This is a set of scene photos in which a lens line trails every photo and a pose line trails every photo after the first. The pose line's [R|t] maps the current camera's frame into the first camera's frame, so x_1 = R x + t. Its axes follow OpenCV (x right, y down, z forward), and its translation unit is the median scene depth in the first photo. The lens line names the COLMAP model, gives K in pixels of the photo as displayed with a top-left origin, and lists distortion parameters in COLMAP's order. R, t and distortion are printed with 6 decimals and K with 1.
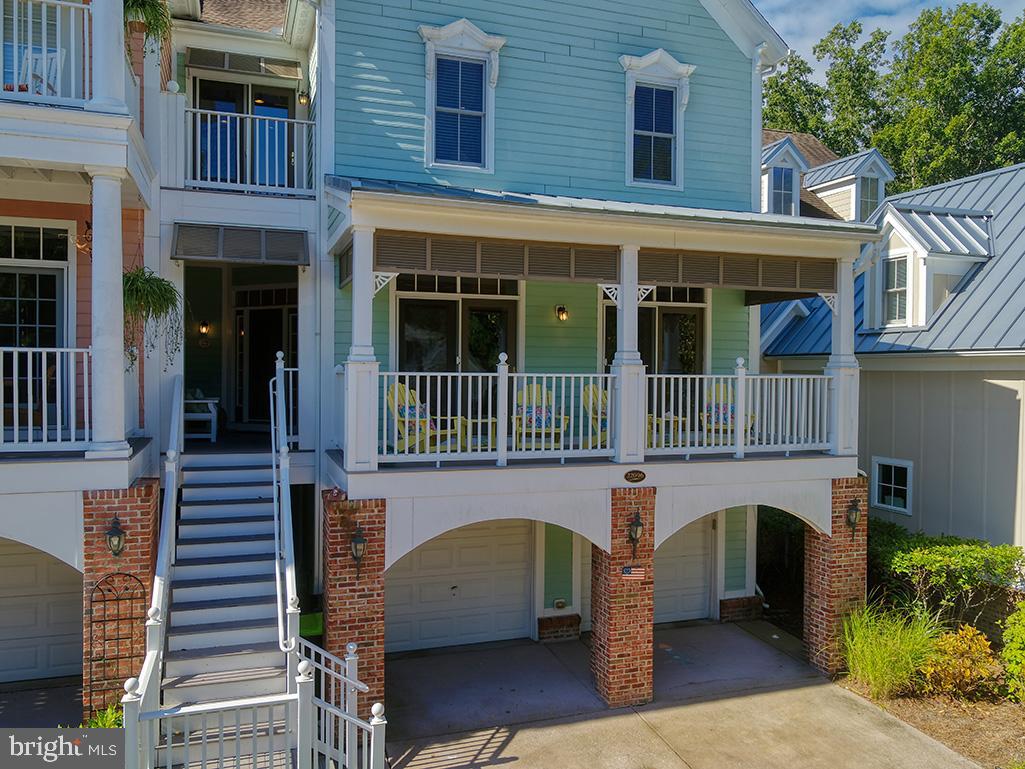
lens RADIAL K [[801.5, 0, 523.4], [0, 801.5, 386.9], [0, 0, 1]] dist [0.003799, -0.010817]
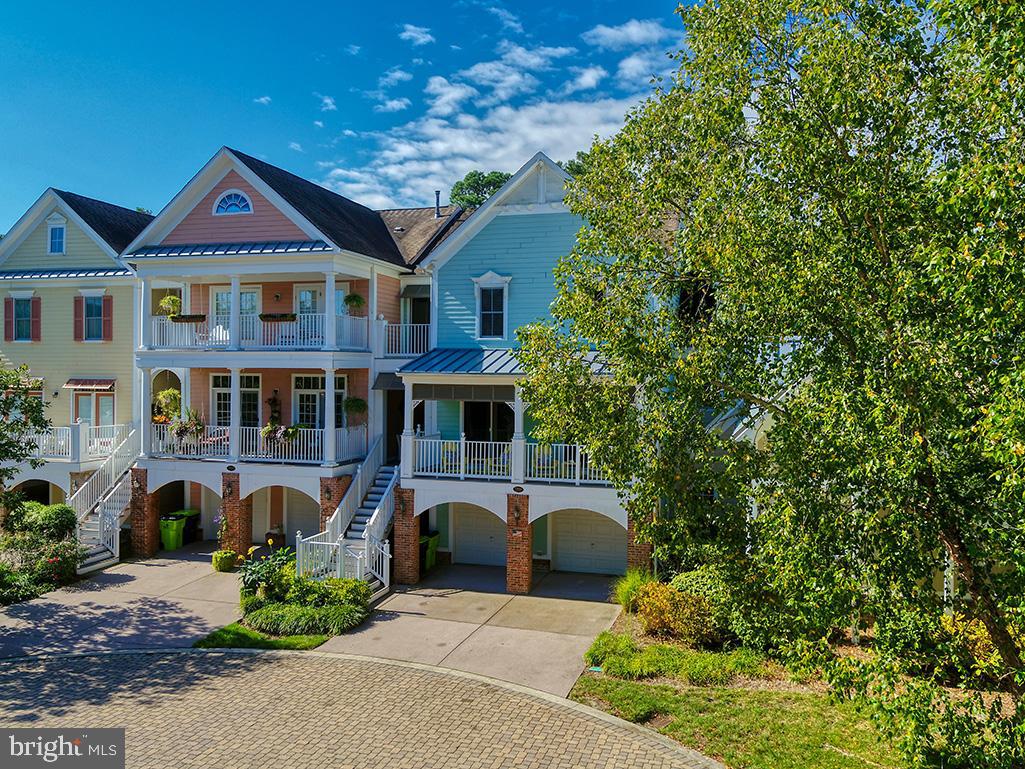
lens RADIAL K [[801.5, 0, 523.4], [0, 801.5, 386.9], [0, 0, 1]] dist [0.003799, -0.010817]
pose [[0.814877, 0.007185, -0.579590, 1.303369], [-0.012543, 0.999908, -0.005238, -0.145616], [0.579499, 0.011538, 0.814891, -0.725844]]
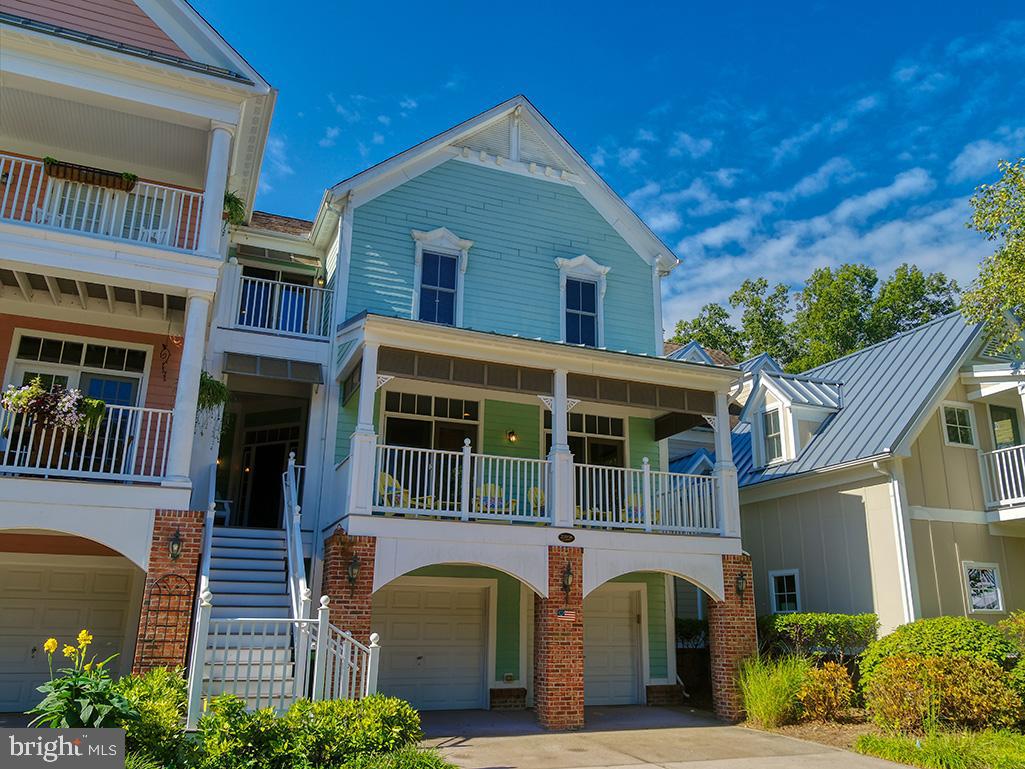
lens RADIAL K [[801.5, 0, 523.4], [0, 801.5, 386.9], [0, 0, 1]] dist [0.003799, -0.010817]
pose [[0.998460, 0.017846, 0.052533, -0.003056], [-0.001099, 0.953032, -0.302867, 0.248184], [-0.055471, 0.302342, 0.951584, -0.280696]]
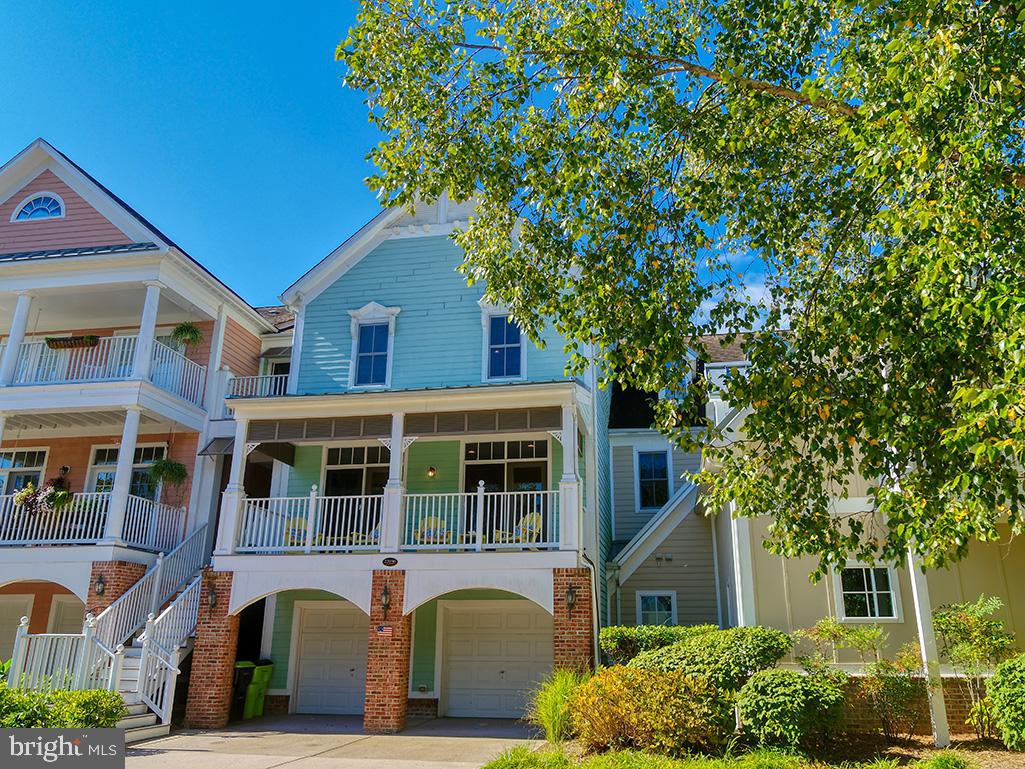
lens RADIAL K [[801.5, 0, 523.4], [0, 801.5, 386.9], [0, 0, 1]] dist [0.003799, -0.010817]
pose [[0.867382, -0.156357, -0.472441, 1.000498], [-0.009599, 0.943925, -0.330020, 0.265406], [0.497549, 0.290789, 0.817243, -0.158606]]
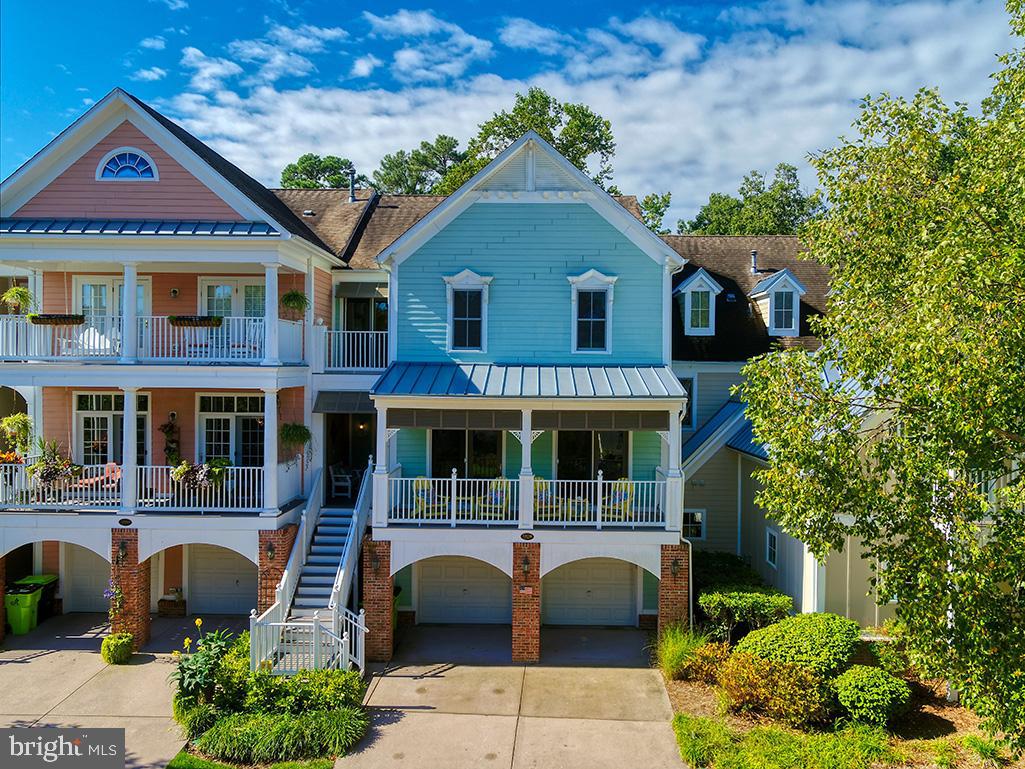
lens RADIAL K [[801.5, 0, 523.4], [0, 801.5, 386.9], [0, 0, 1]] dist [0.003799, -0.010817]
pose [[0.937371, 0.006083, -0.348278, 0.694200], [-0.008750, 0.999943, -0.006085, -0.197961], [0.348221, 0.008751, 0.937371, -0.646587]]
